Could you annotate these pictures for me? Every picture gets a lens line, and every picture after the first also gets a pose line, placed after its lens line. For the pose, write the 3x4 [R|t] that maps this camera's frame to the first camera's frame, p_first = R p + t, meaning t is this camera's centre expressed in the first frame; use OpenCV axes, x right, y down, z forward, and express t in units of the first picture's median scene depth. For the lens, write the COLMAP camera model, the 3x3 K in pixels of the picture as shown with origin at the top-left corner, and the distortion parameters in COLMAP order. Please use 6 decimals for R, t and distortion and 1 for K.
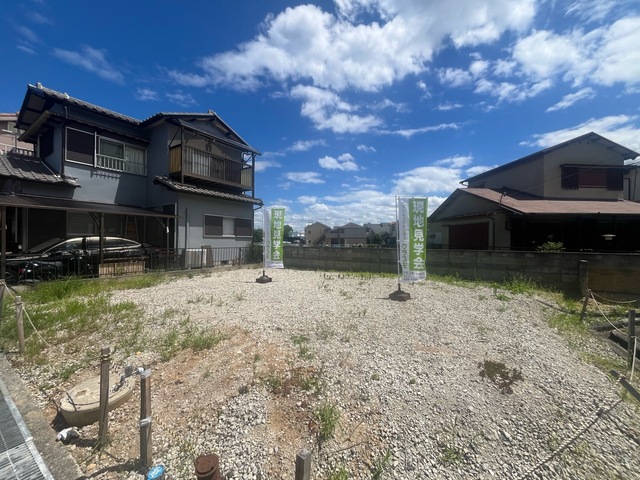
lens RADIAL K [[255.3, 0, 320.7], [0, 255.3, 240.5], [0, 0, 1]] dist [-0.002778, -0.000335]
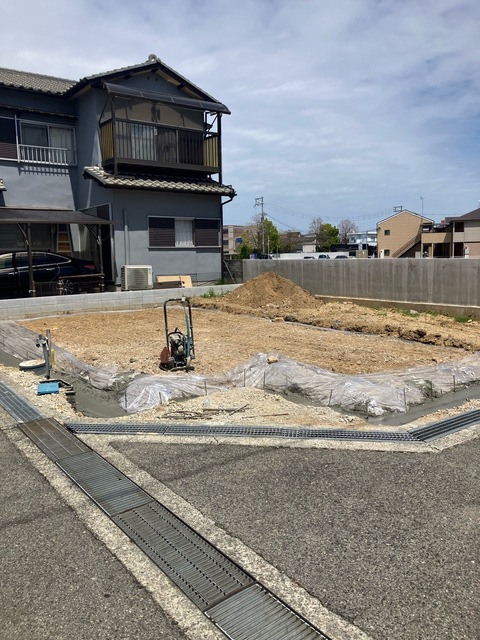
lens RADIAL K [[515.6, 0, 235.6], [0, 515.6, 319.1], [0, 0, 1]] dist [-0.011551, 0.015749]
pose [[0.942771, 0.021591, -0.332740, 0.227438], [0.022149, 0.991643, 0.127101, 0.003865], [0.332704, -0.127197, 0.934414, -0.258075]]
